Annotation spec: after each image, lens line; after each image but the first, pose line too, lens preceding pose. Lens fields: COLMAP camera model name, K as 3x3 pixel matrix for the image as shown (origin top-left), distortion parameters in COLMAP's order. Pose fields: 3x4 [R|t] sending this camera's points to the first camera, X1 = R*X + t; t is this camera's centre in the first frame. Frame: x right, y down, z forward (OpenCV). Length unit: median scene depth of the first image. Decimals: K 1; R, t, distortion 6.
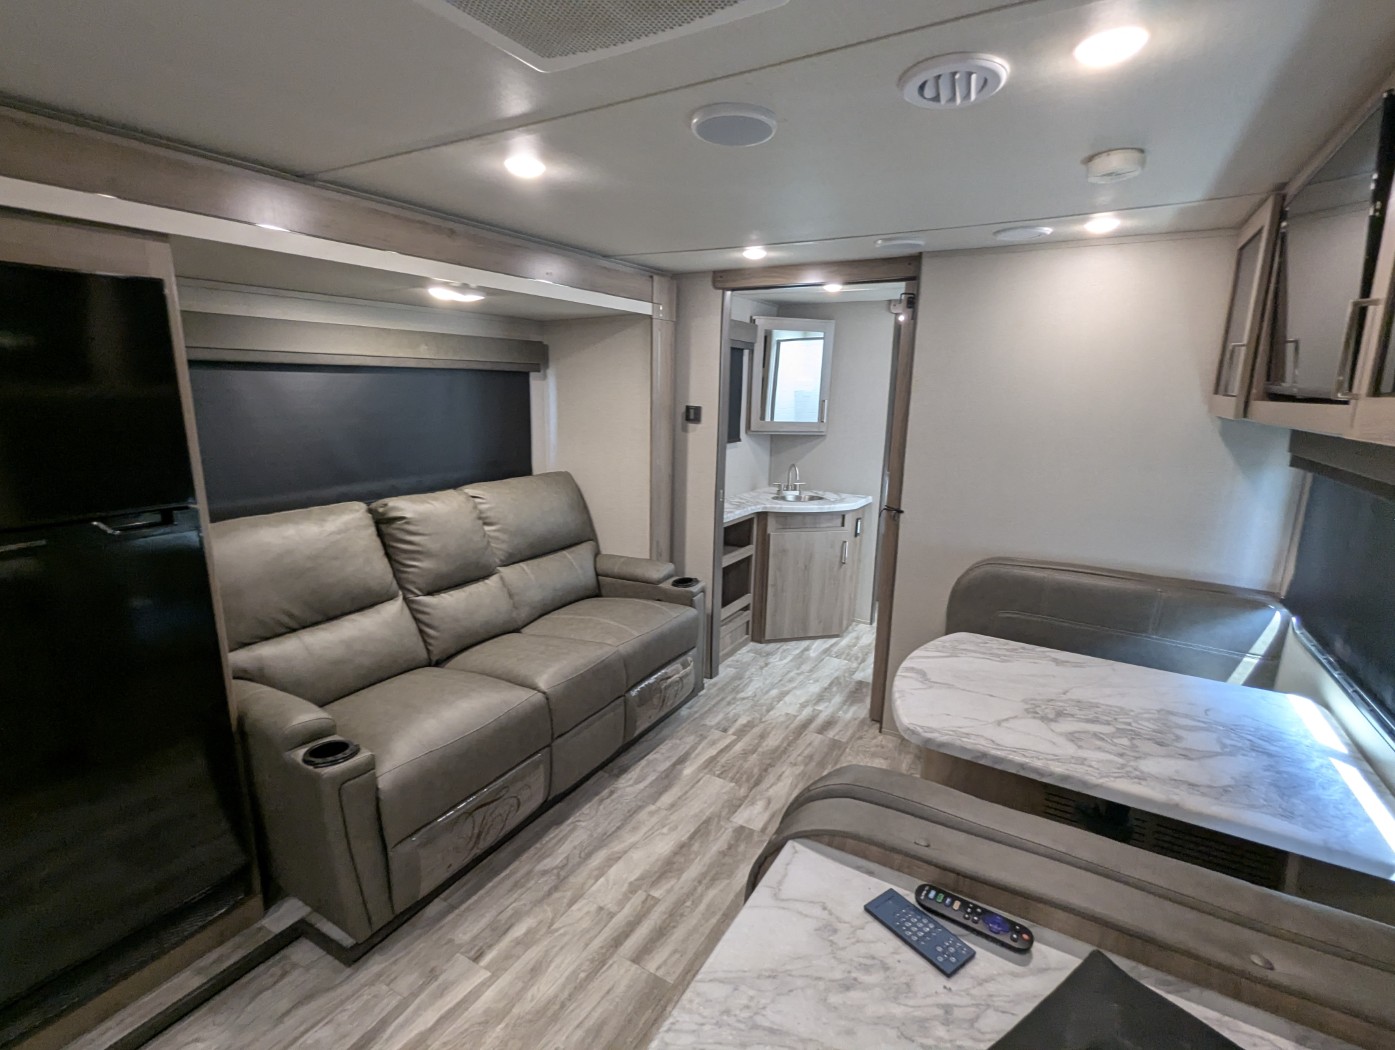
lens RADIAL K [[663.3, 0, 696.4], [0, 663.3, 526.5], [0, 0, 1]] dist [-0.004330, 0.003496]
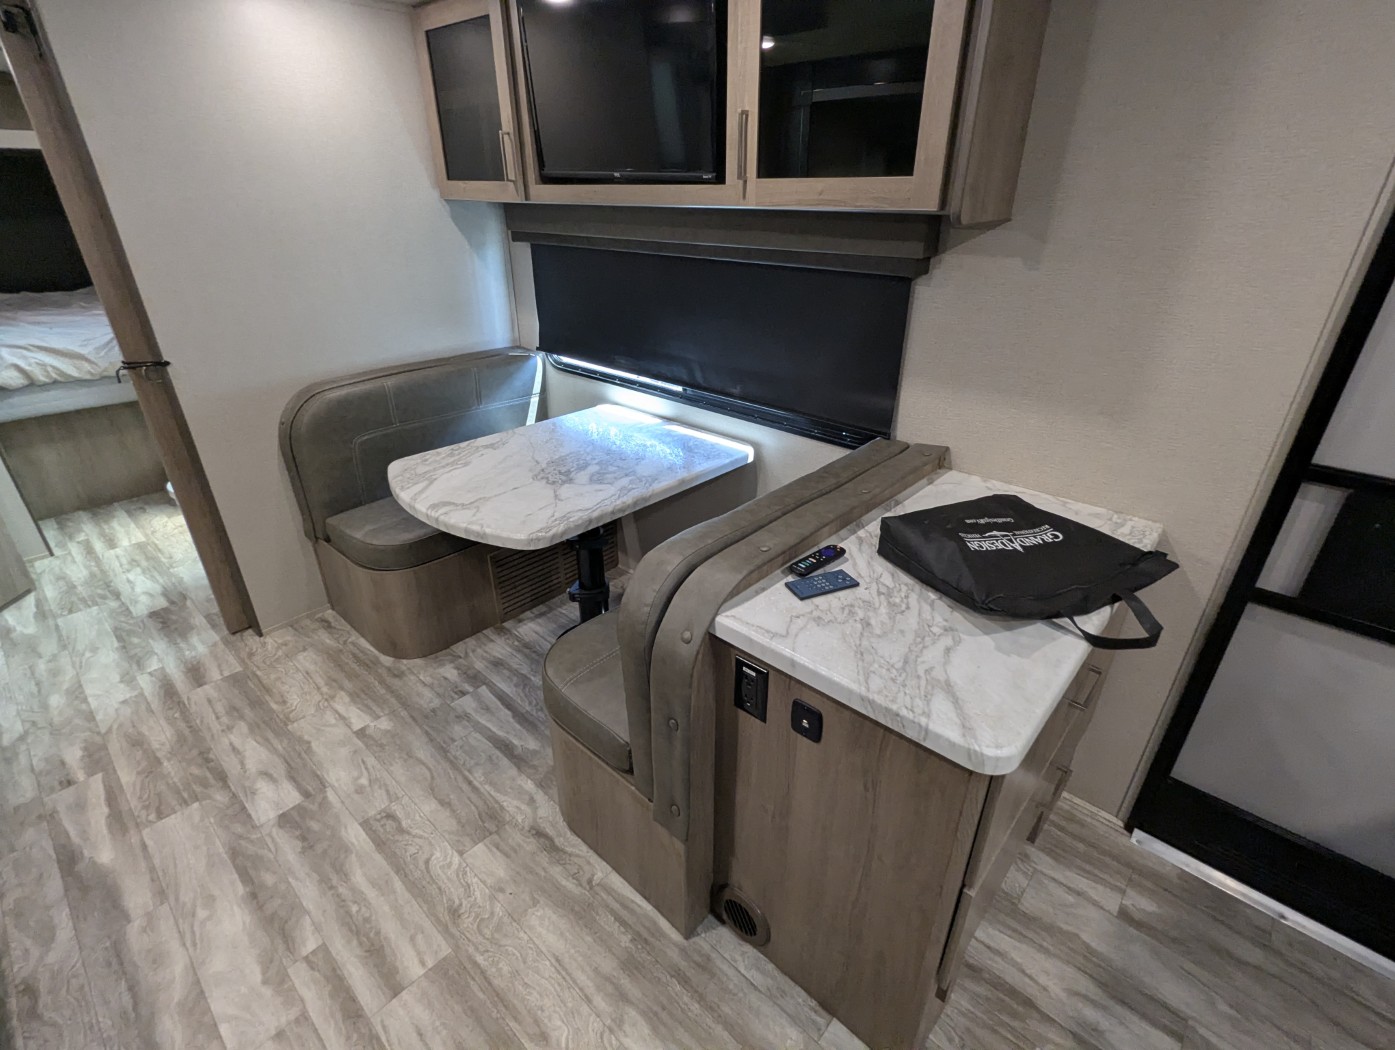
lens RADIAL K [[663.3, 0, 697.4], [0, 663.3, 525.8], [0, 0, 1]] dist [-0.004330, 0.003496]
pose [[0.209184, -0.459563, 0.863160, -0.336479], [0.202617, 0.883902, 0.421503, -0.064407], [-0.956655, 0.086719, 0.278013, 0.306605]]
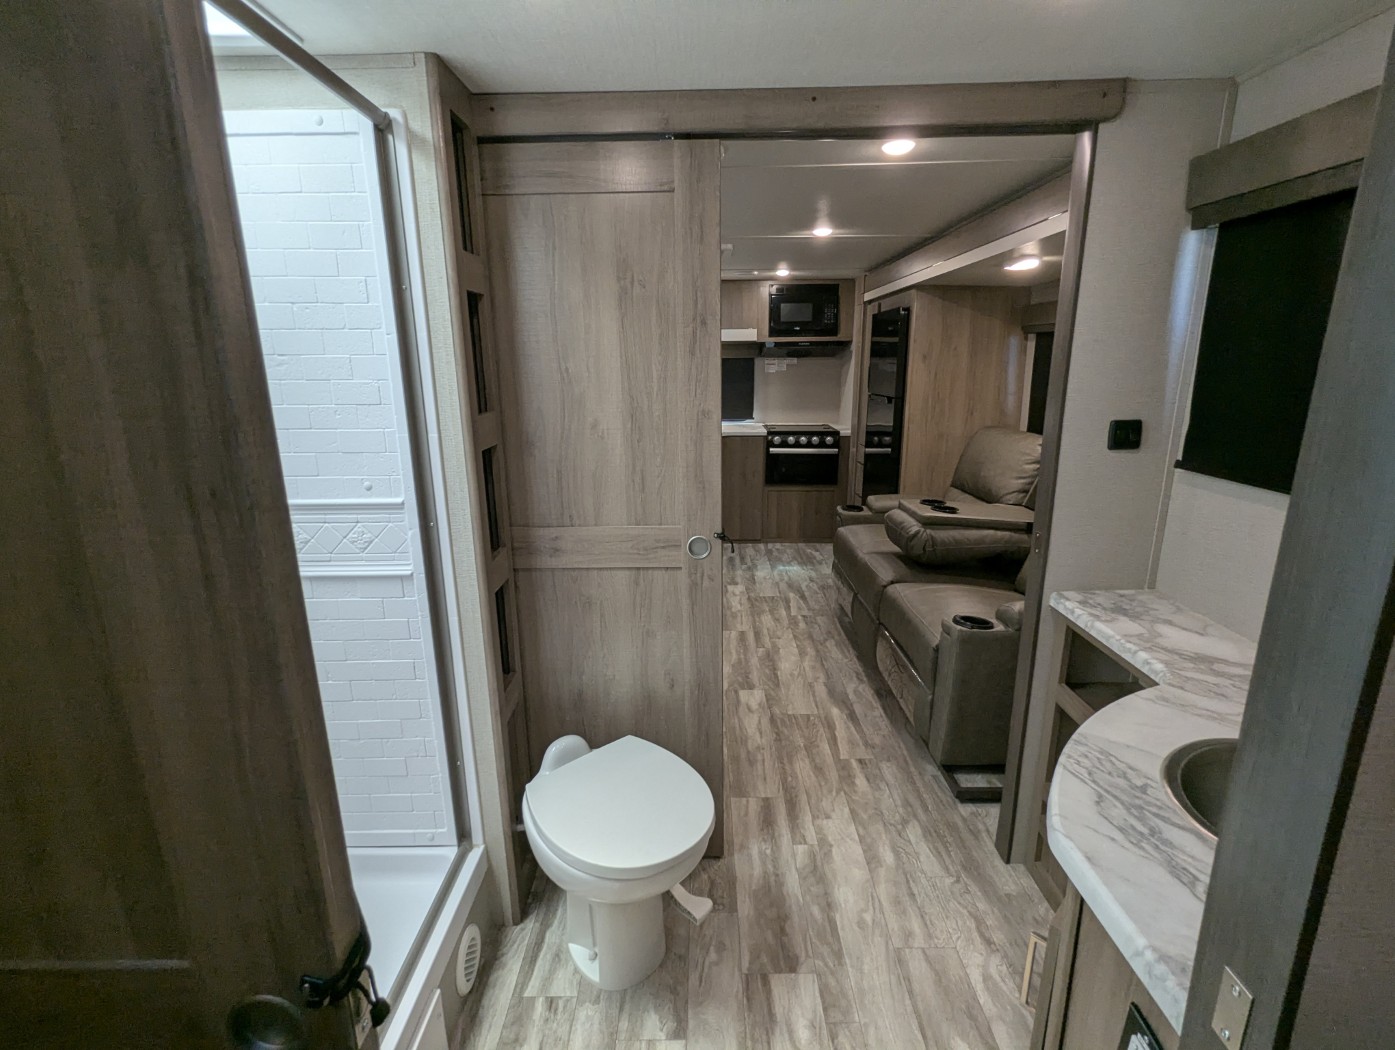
lens RADIAL K [[663.3, 0, 691.0], [0, 663.3, 526.8], [0, 0, 1]] dist [-0.004330, 0.003496]
pose [[-0.870869, 0.117386, -0.477292, 0.757290], [-0.103229, 0.905723, 0.411108, -0.355199], [0.480552, 0.407292, -0.776648, 1.831667]]
